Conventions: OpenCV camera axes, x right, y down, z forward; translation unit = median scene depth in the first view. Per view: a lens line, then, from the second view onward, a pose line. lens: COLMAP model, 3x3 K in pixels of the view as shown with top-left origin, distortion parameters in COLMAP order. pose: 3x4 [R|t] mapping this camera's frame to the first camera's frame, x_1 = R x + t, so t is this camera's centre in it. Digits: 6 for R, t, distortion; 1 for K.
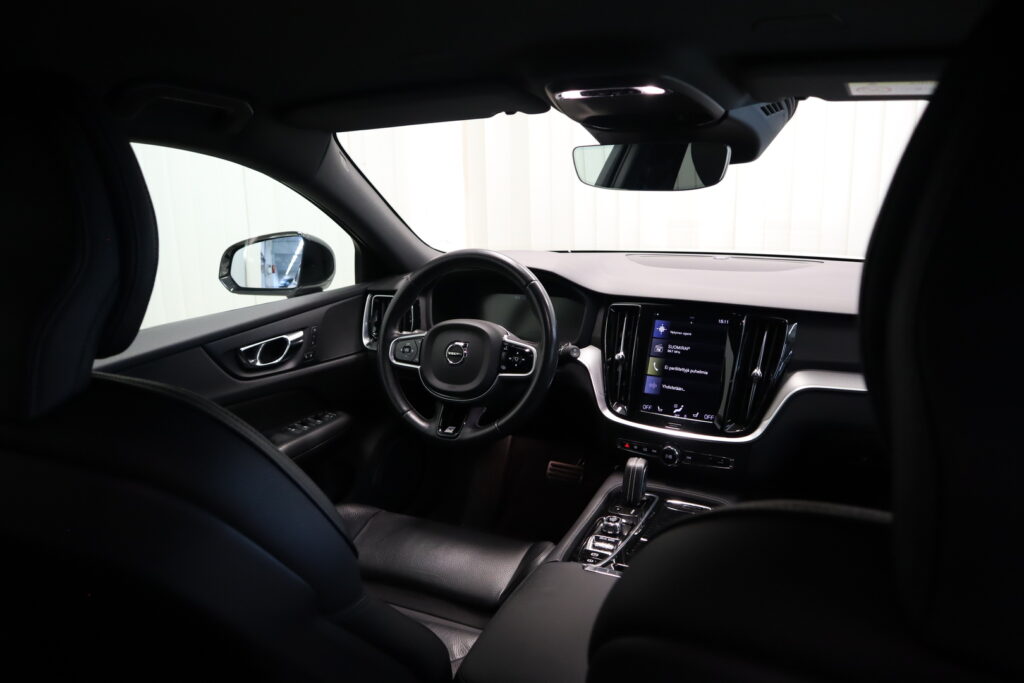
lens RADIAL K [[755.8, 0, 502.9], [0, 755.8, 342.6], [0, 0, 1]] dist [-0.073993, 0.056230]
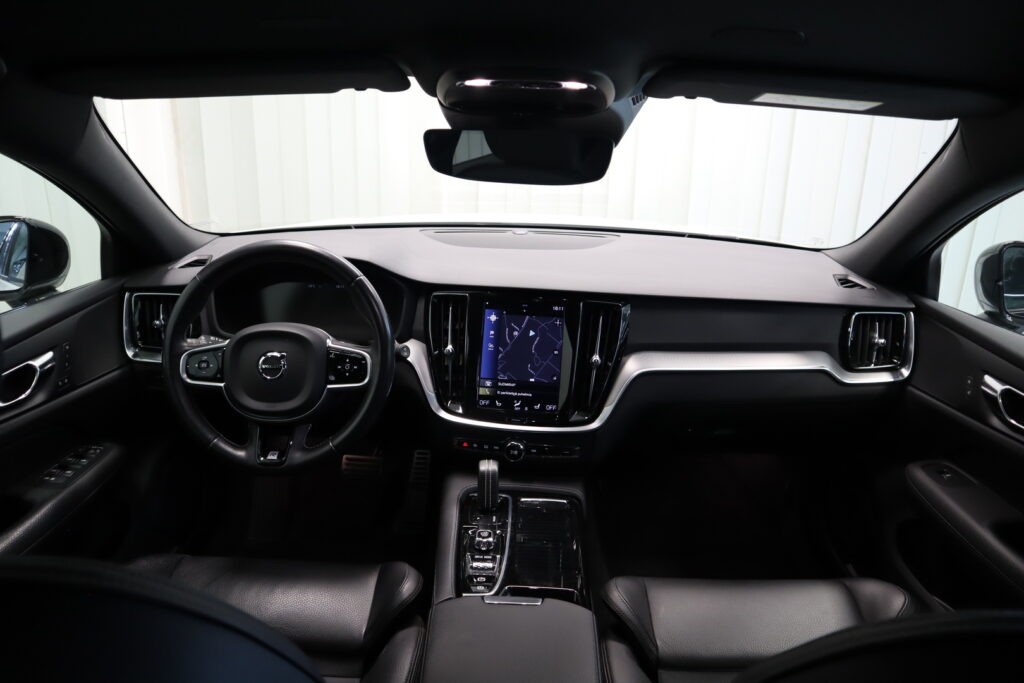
lens RADIAL K [[755.8, 0, 509.6], [0, 755.8, 345.6], [0, 0, 1]] dist [-0.073993, 0.056230]
pose [[0.911622, -0.088430, 0.401404, -0.147715], [0.054805, 0.994014, 0.094518, -0.069933], [-0.407359, -0.064165, 0.911011, 0.120455]]
